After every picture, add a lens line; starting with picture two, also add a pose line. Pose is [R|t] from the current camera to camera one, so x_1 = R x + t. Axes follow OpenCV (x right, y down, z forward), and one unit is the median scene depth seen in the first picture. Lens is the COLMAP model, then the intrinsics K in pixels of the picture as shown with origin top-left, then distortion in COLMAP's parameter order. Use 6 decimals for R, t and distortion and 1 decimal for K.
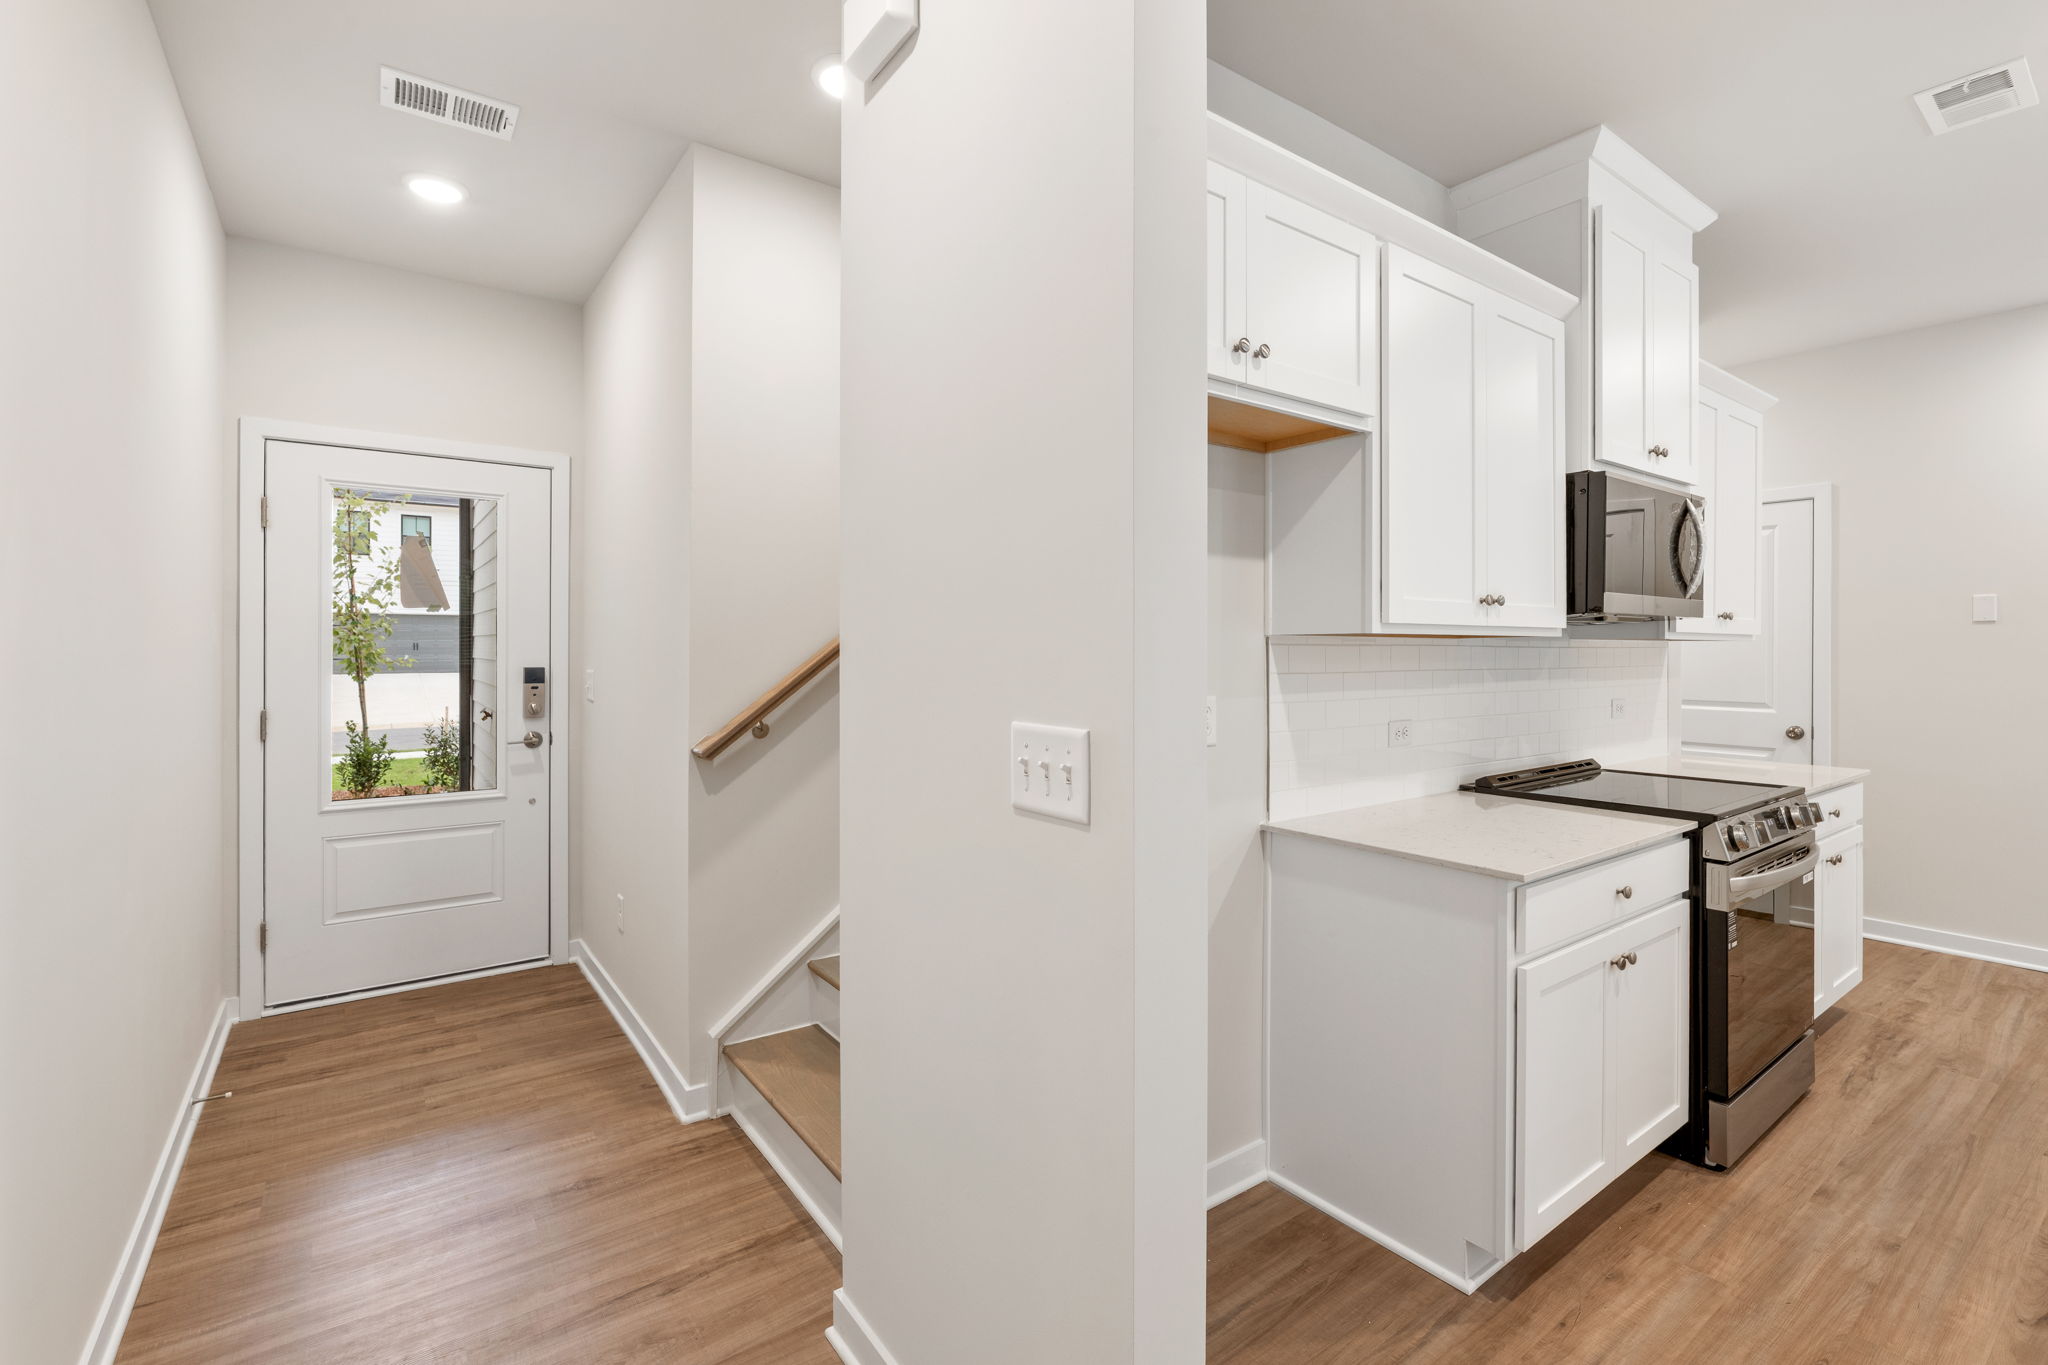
lens RADIAL K [[924.0, 0, 1012.3], [0, 924.0, 649.6], [0, 0, 1]] dist [-0.012840, 0.002291]
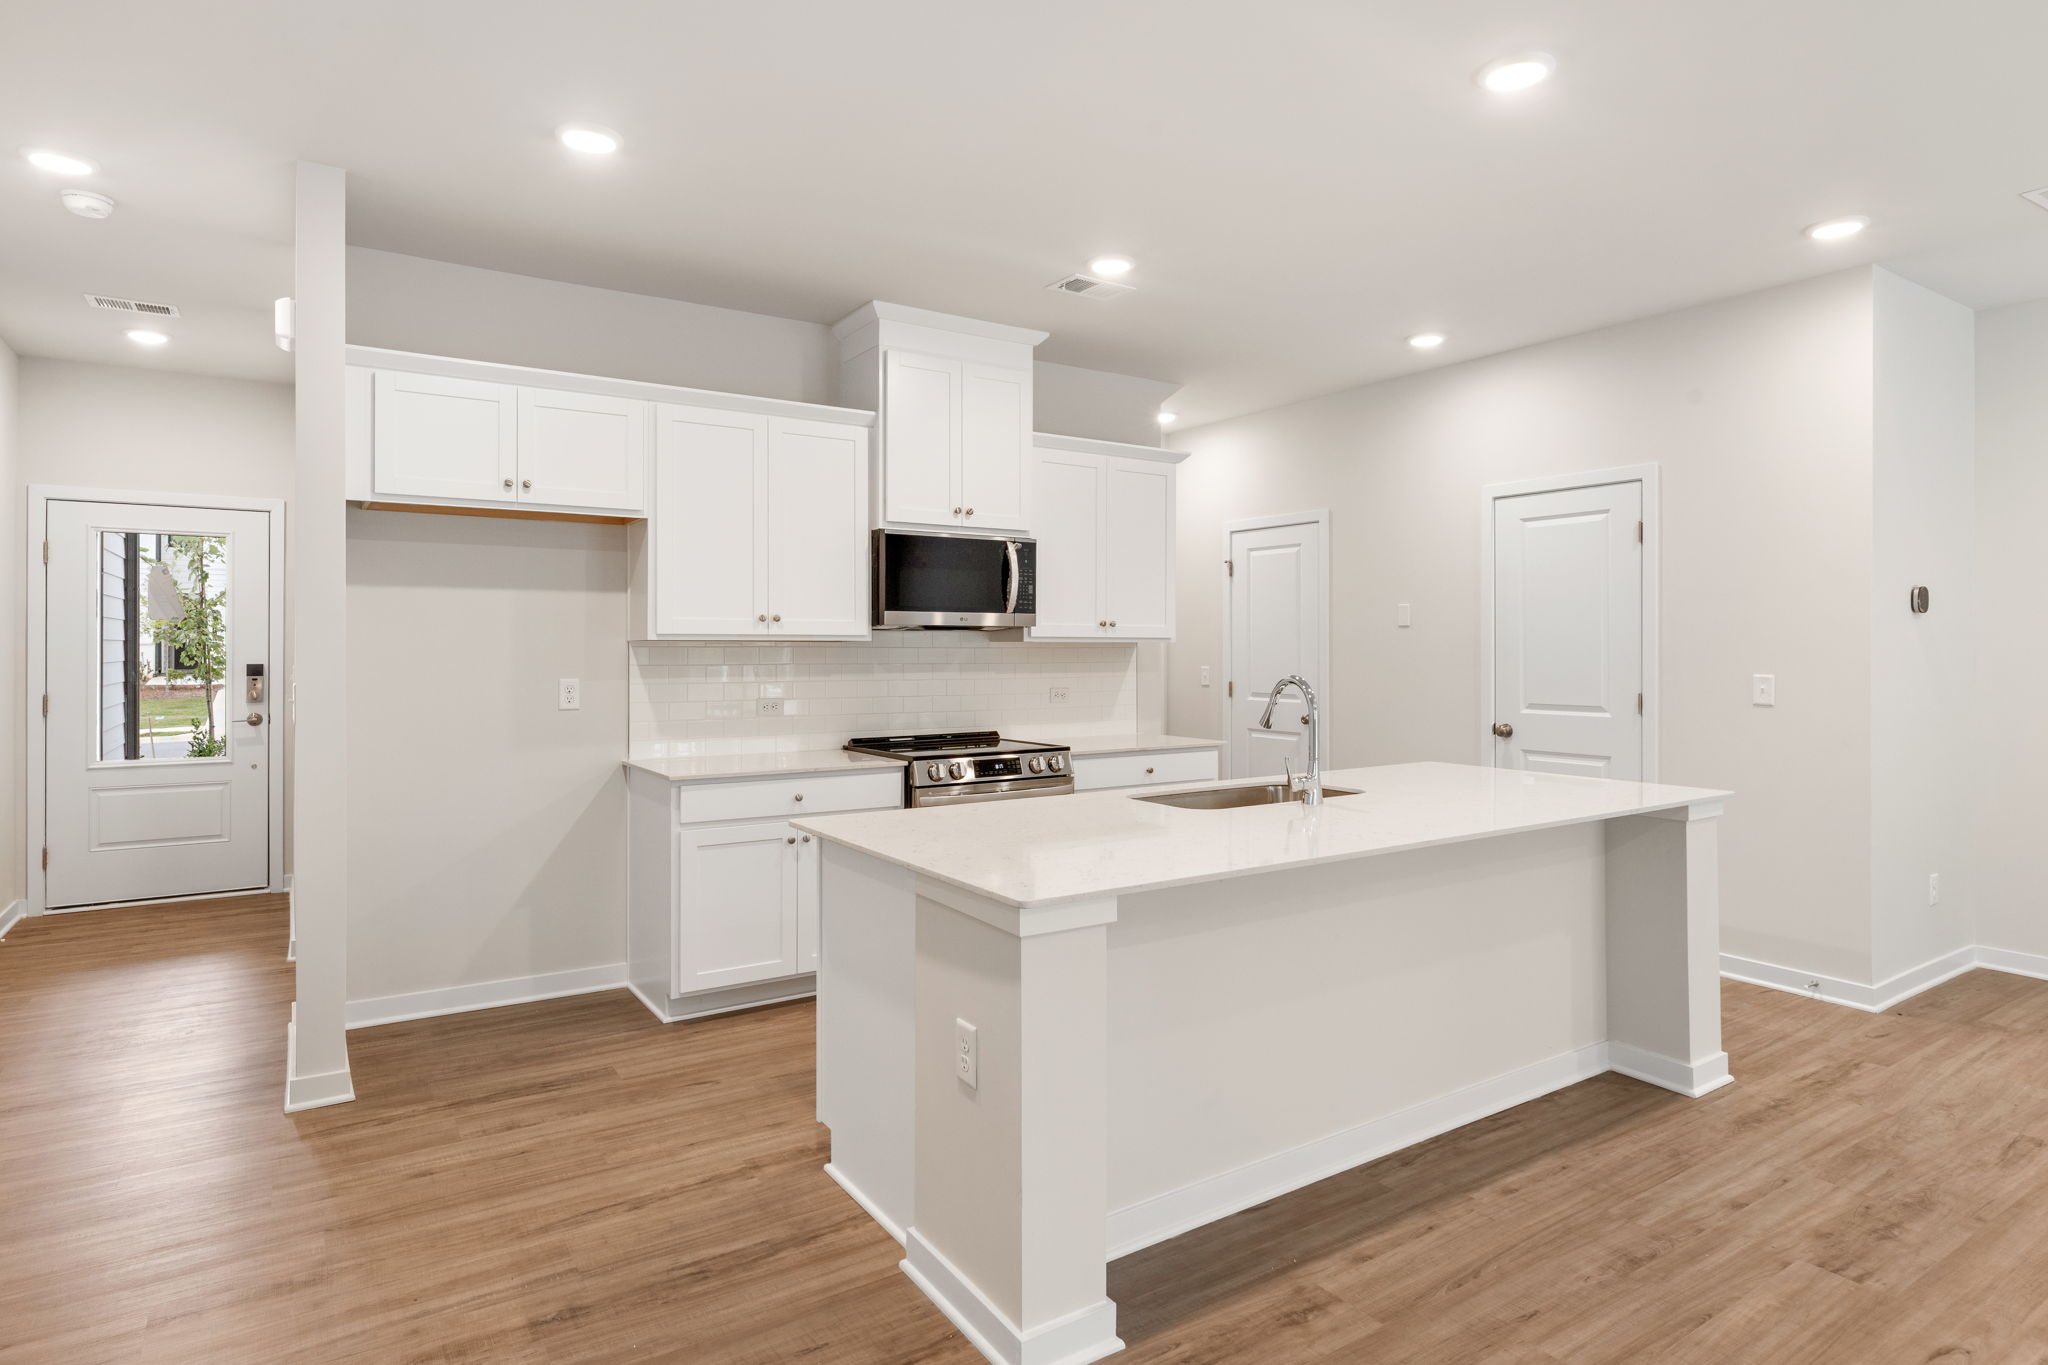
lens RADIAL K [[1144.1, 0, 1020.7], [0, 1144.1, 644.5], [0, 0, 1]] dist [-0.003046, 0.001205]
pose [[0.998716, -0.001571, -0.050627, 0.860771], [0.001314, 0.999986, -0.005096, 0.001259], [0.050634, 0.005023, 0.998705, -0.753886]]
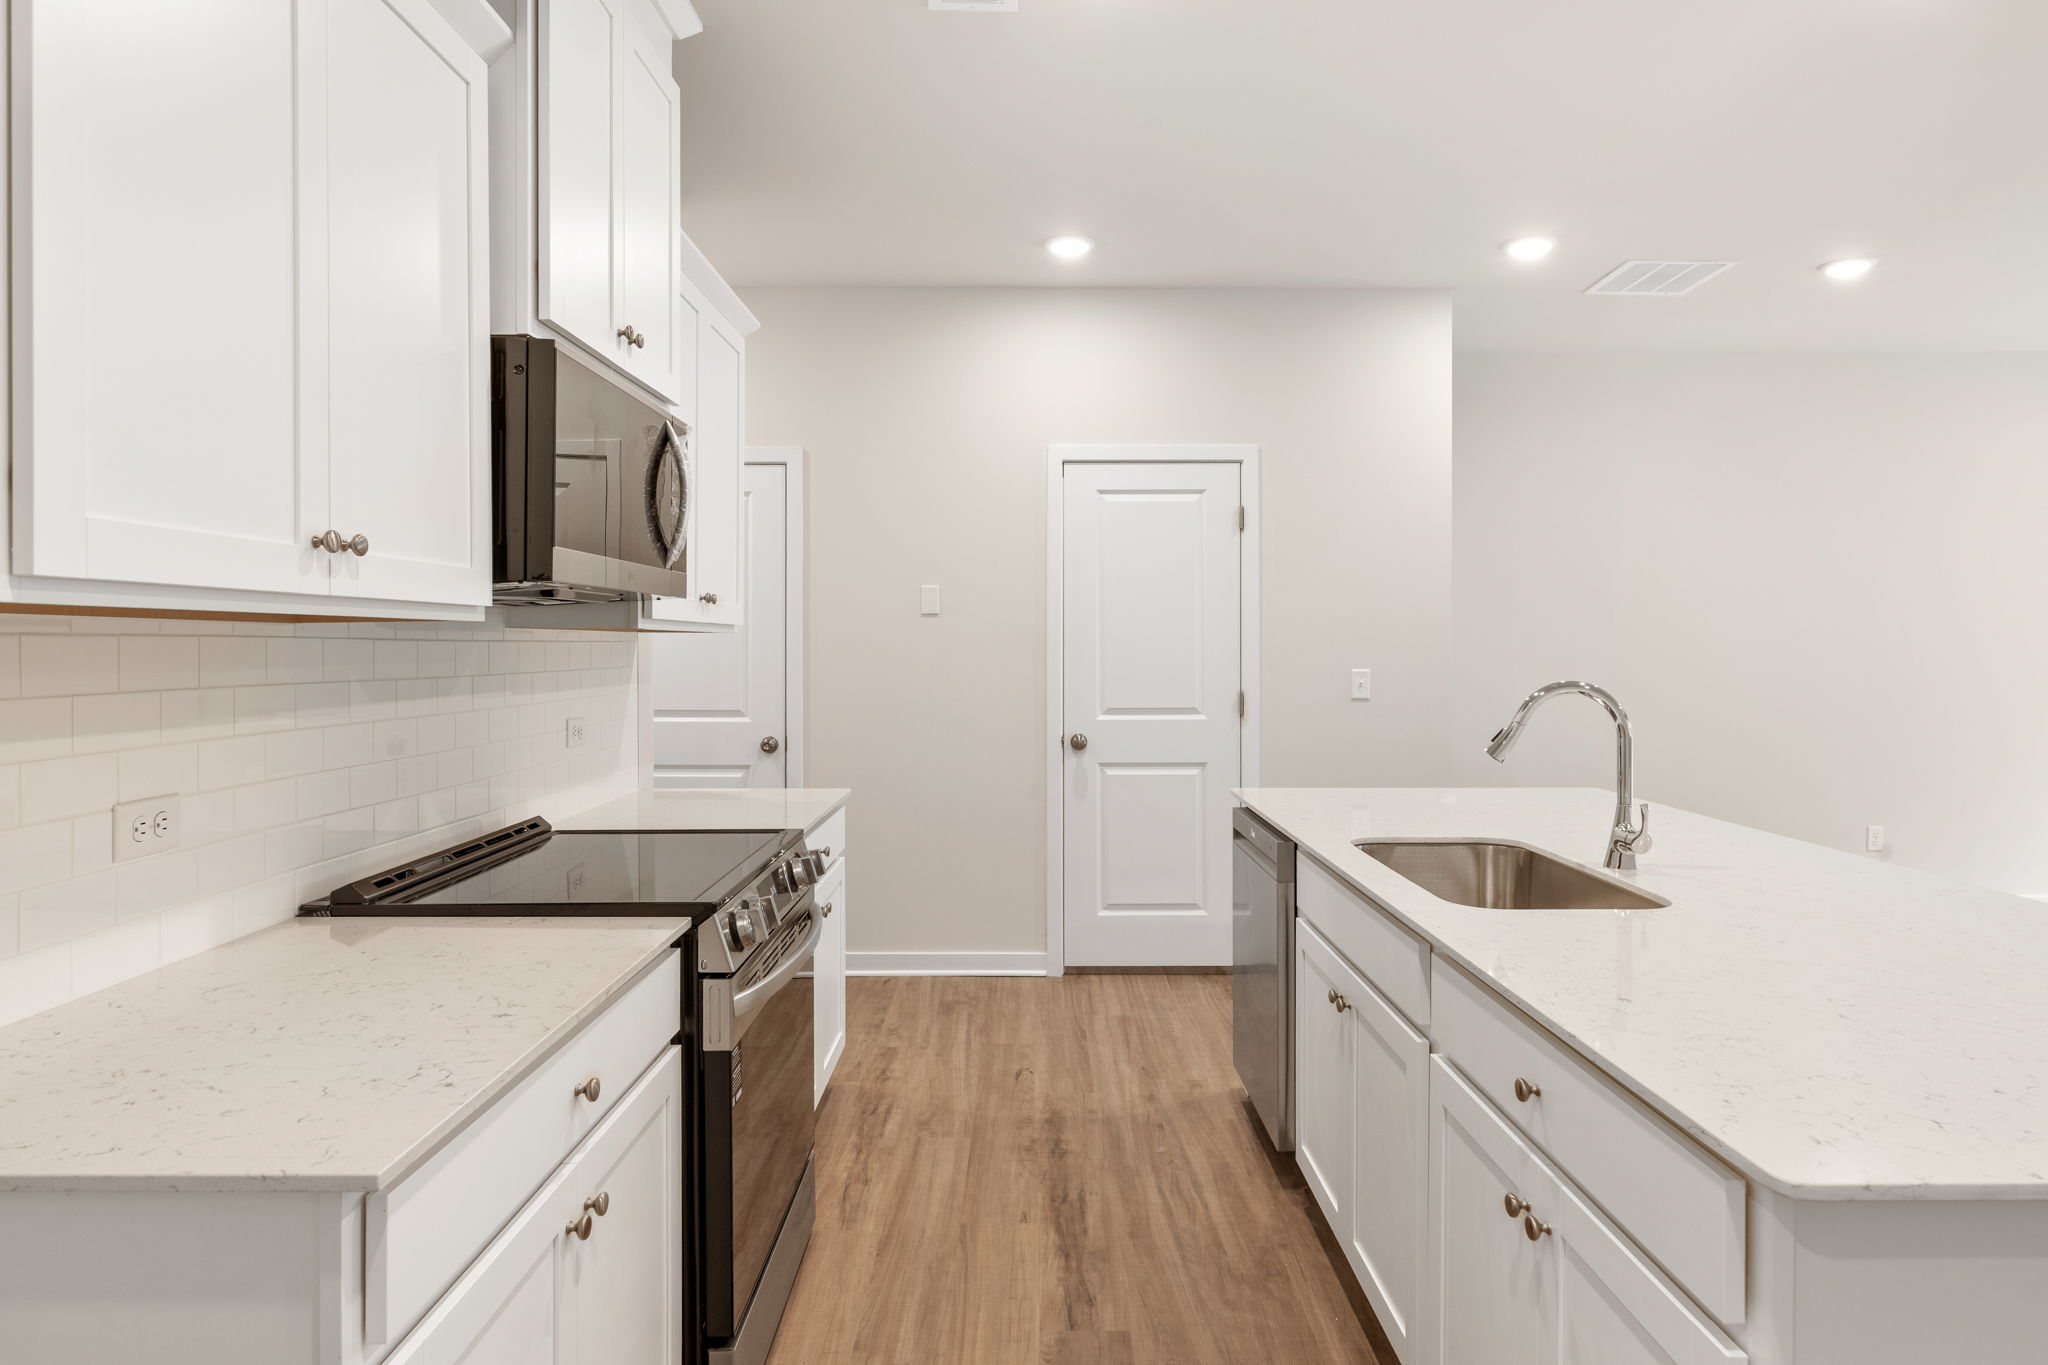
lens RADIAL K [[1191.9, 0, 1041.1], [0, 1191.9, 649.7], [0, 0, 1]] dist [0.002004, 0.000348]
pose [[0.577539, -0.004685, 0.816350, 0.181959], [0.002843, 0.999989, 0.003728, 0.001574], [-0.816358, 0.000167, 0.577546, 0.275484]]
